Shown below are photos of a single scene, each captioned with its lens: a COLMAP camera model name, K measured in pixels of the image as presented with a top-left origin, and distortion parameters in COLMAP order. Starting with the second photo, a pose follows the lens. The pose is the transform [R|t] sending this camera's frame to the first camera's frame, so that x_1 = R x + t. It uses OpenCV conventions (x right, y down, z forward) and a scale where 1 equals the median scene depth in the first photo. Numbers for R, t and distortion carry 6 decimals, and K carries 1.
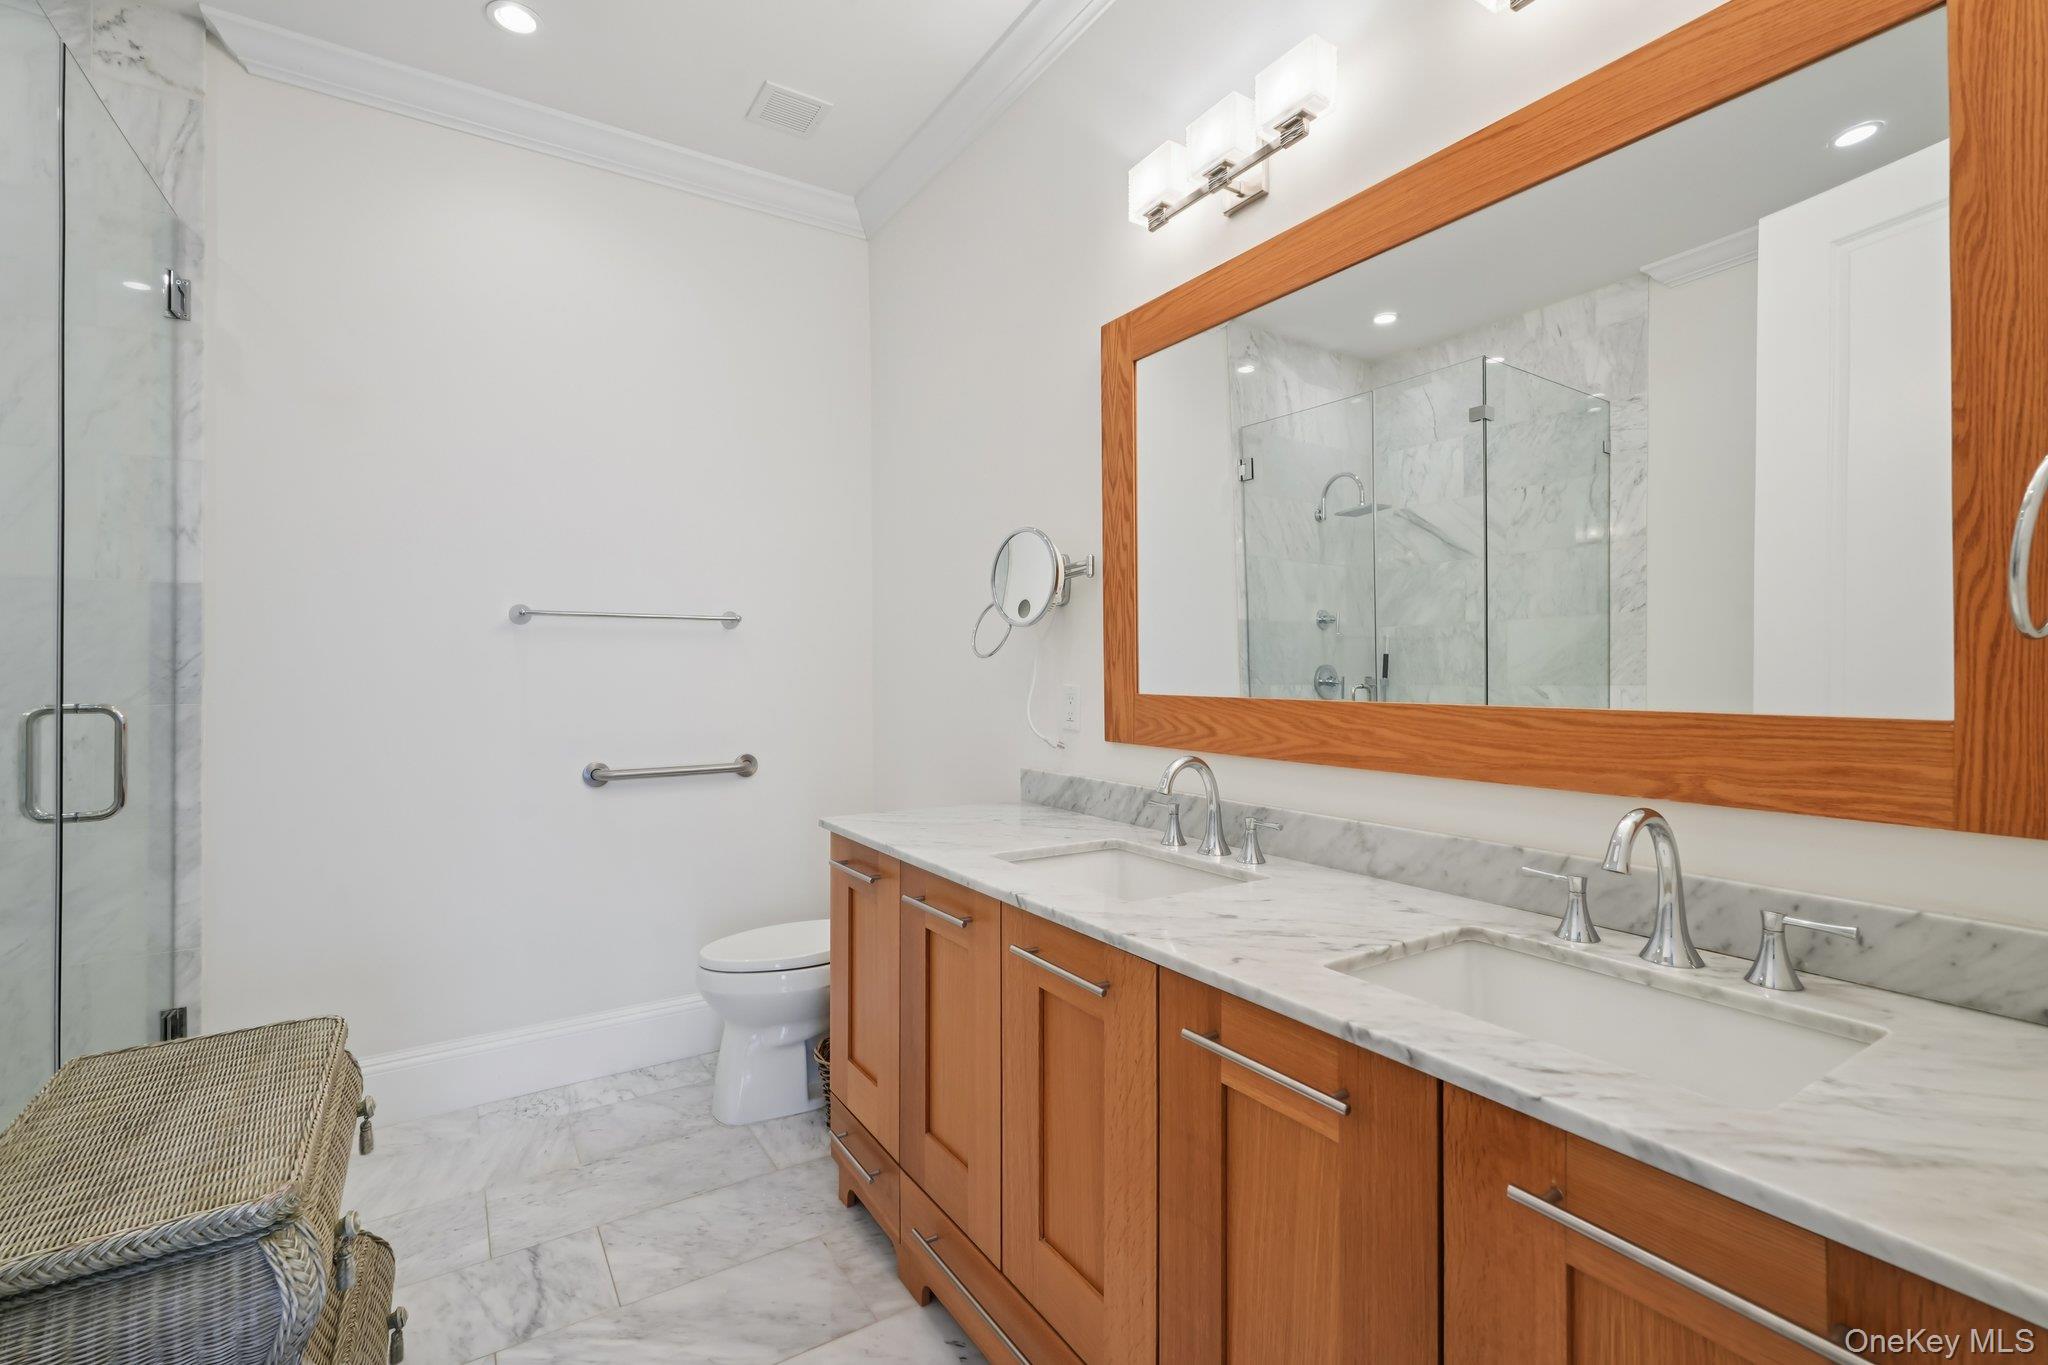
lens RADIAL K [[908.7, 0, 1024.9], [0, 908.7, 670.8], [0, 0, 1]] dist [0.002265, 0.001222]
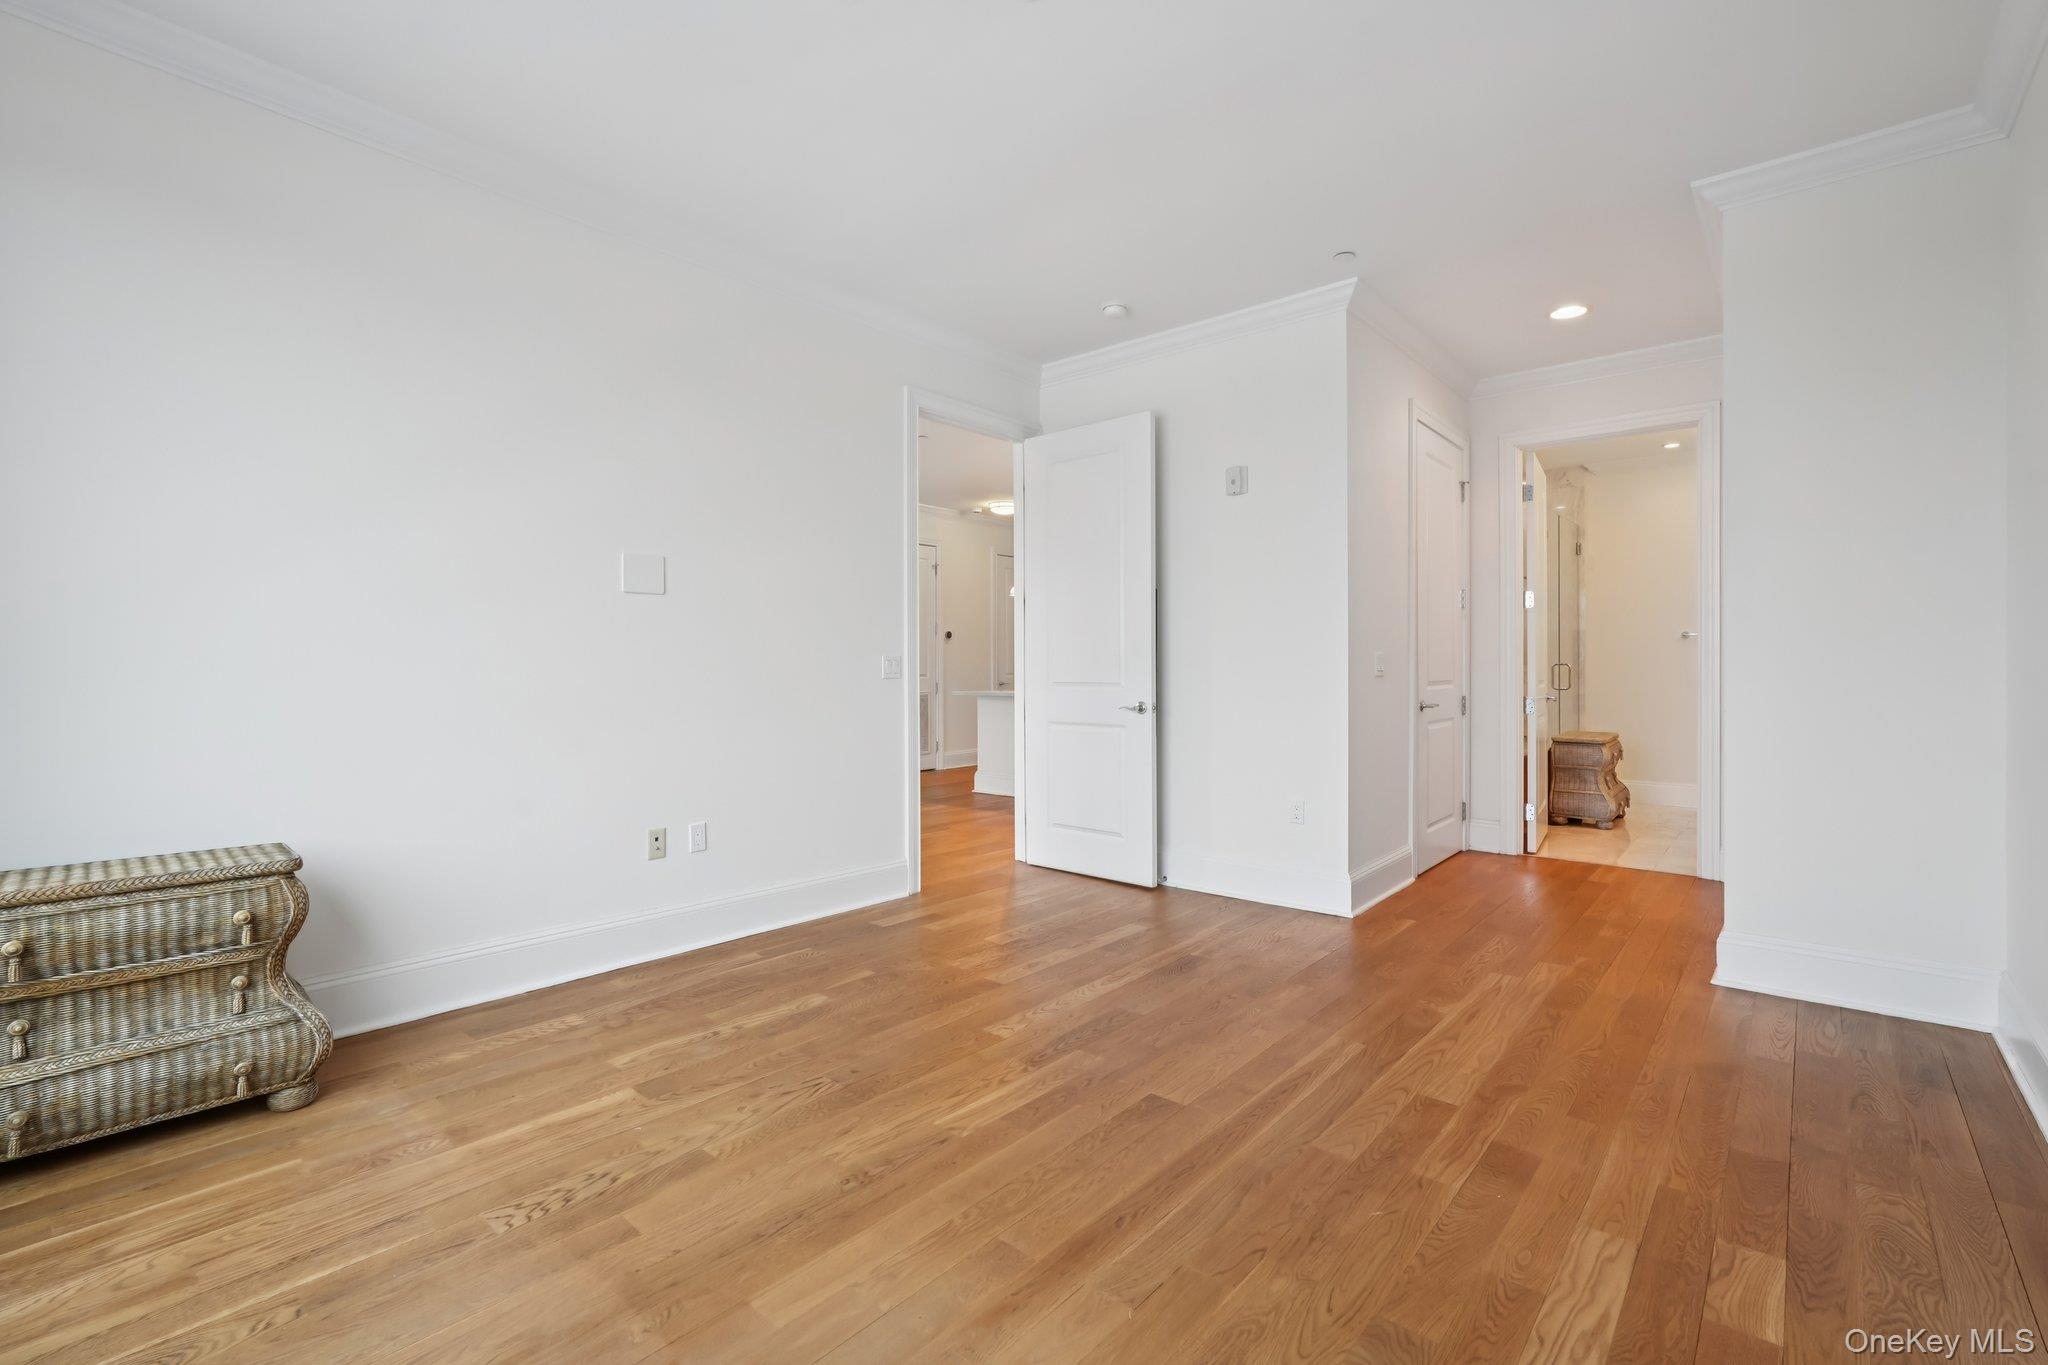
lens RADIAL K [[908.7, 0, 1024.9], [0, 908.7, 670.8], [0, 0, 1]] dist [0.002265, 0.001222]
pose [[0.274078, -0.001247, -0.961707, 1.773024], [0.006893, 0.999976, 0.000667, 0.037656], [0.961683, -0.006812, 0.274080, -1.923621]]
